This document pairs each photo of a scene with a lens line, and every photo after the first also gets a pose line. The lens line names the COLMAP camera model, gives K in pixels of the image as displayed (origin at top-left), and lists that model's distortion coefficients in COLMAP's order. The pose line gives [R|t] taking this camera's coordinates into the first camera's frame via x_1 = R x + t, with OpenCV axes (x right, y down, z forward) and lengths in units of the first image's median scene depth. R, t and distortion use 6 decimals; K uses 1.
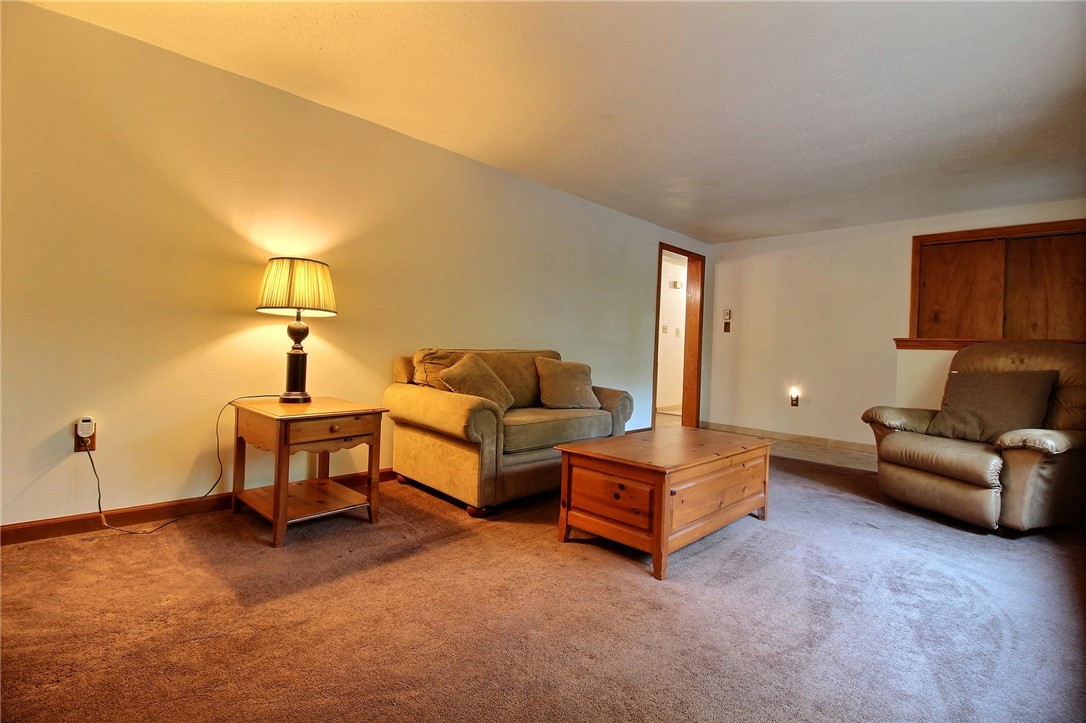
lens RADIAL K [[503.2, 0, 546.5], [0, 503.2, 348.4], [0, 0, 1]] dist [-0.001899, -0.012139]
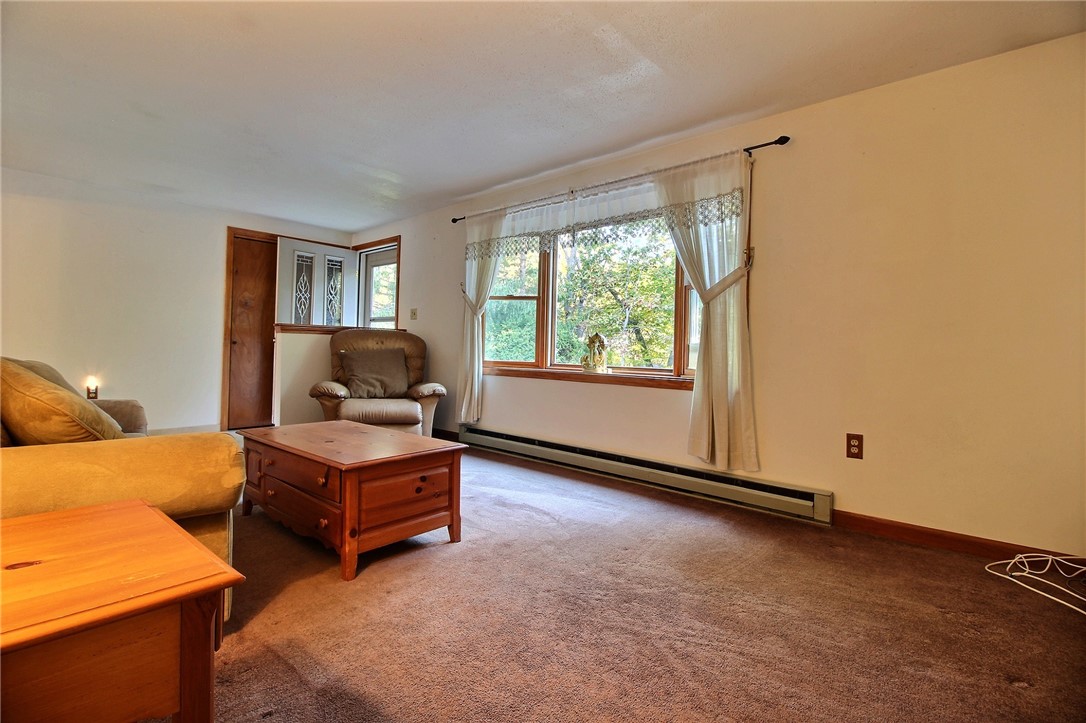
lens RADIAL K [[503.2, 0, 546.5], [0, 503.2, 348.4], [0, 0, 1]] dist [-0.001899, -0.012139]
pose [[-0.053982, -0.035810, 0.997900, -0.736609], [-0.022001, 0.999157, 0.034665, -0.024753], [-0.998300, -0.020084, -0.054724, 0.687833]]
